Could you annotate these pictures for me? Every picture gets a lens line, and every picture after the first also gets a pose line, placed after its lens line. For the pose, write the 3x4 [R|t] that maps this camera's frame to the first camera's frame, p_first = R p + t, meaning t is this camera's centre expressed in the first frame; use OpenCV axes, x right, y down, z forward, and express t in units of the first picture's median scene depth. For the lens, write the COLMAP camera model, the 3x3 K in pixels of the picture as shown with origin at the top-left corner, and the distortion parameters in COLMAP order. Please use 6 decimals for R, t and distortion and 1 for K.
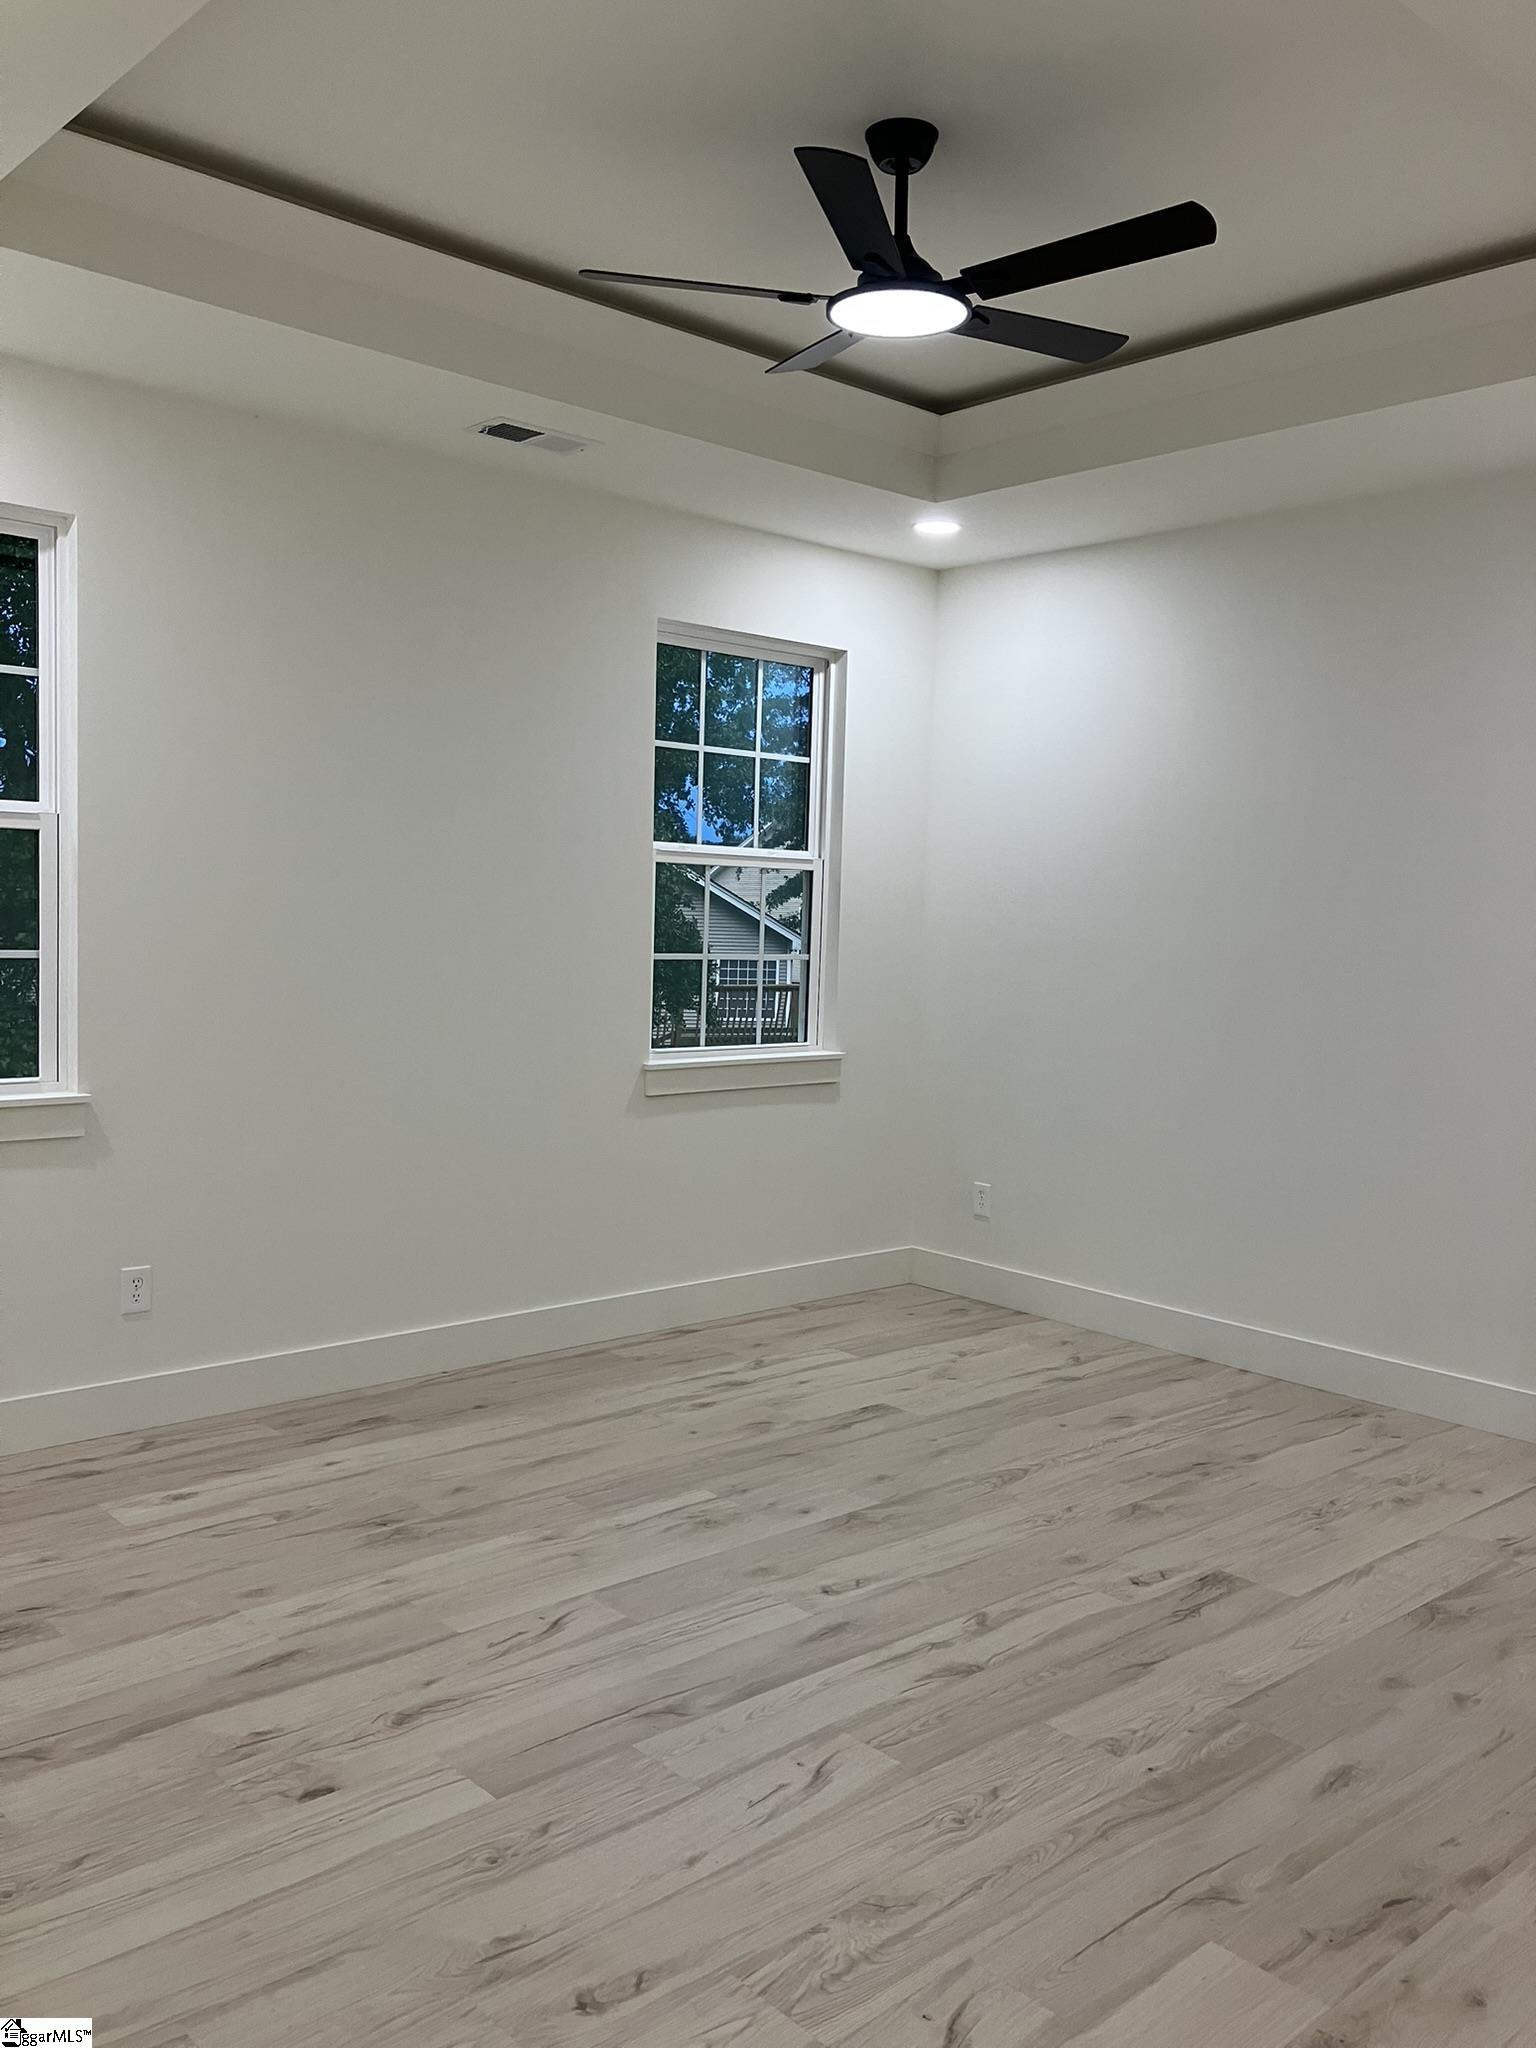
lens RADIAL K [[1677.6, 0, 728.7], [0, 1677.6, 1015.0], [0, 0, 1]] dist [0.148434, -0.450689]
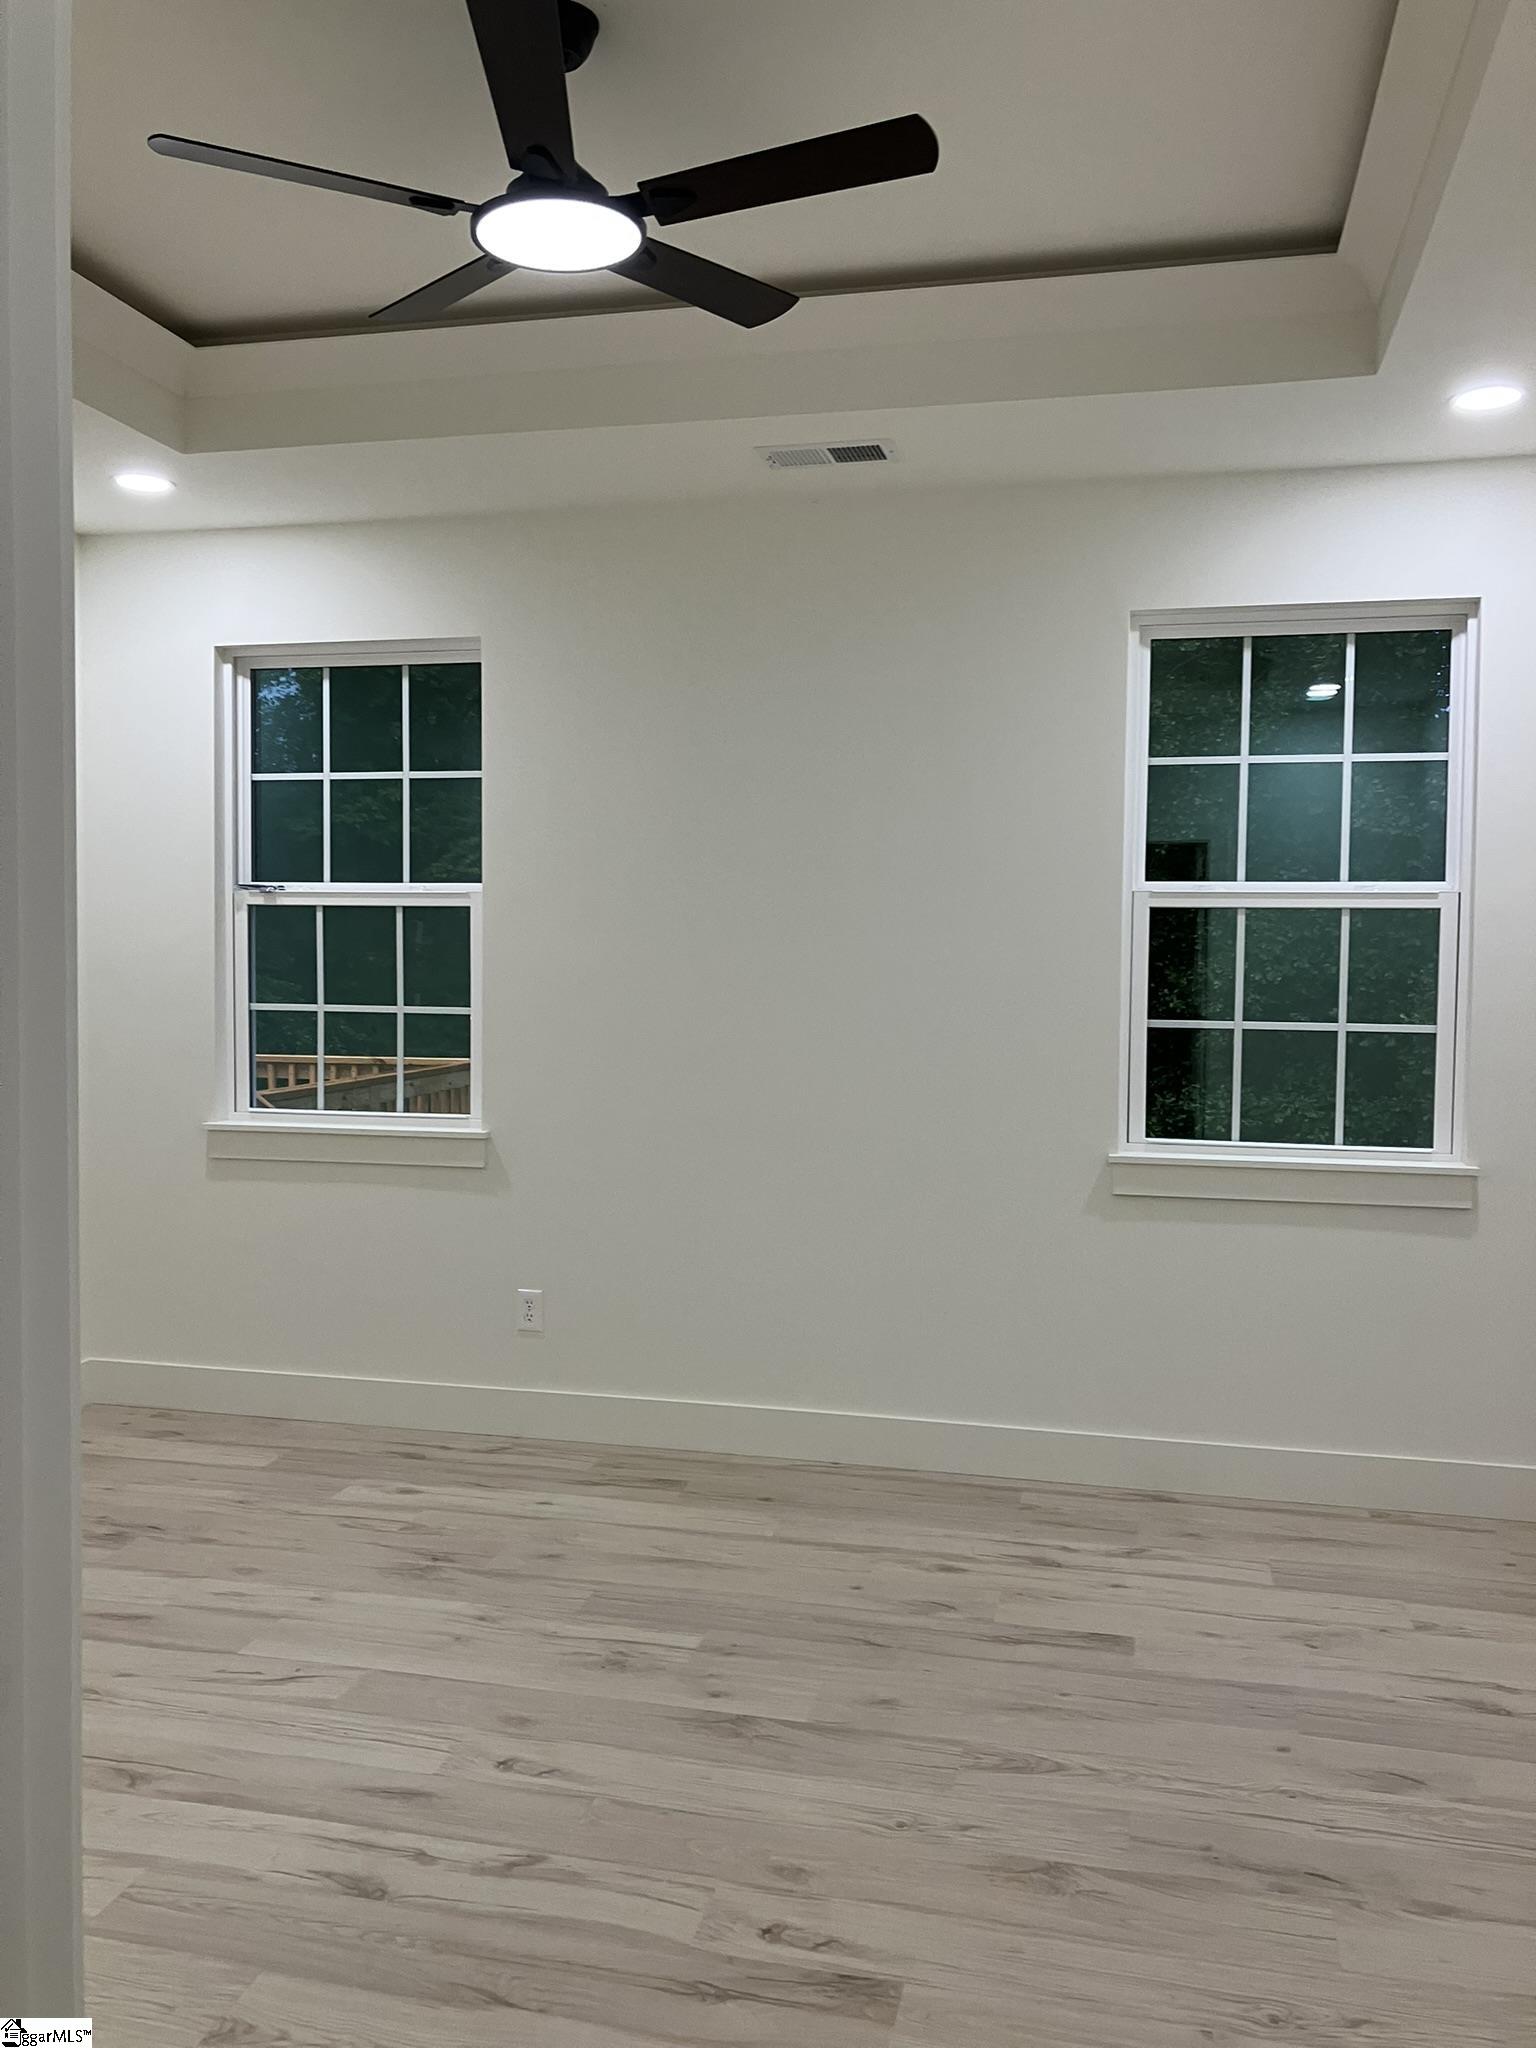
lens RADIAL K [[1680.0, 0, 768.0], [0, 1680.0, 1024.0], [0, 0, 1]] dist [0.013346, -0.001594]
pose [[0.572124, 0.011588, -0.820085, 0.655281], [-0.048135, 0.998651, -0.019470, -0.012657], [0.818753, 0.050614, 0.571910, 0.494318]]
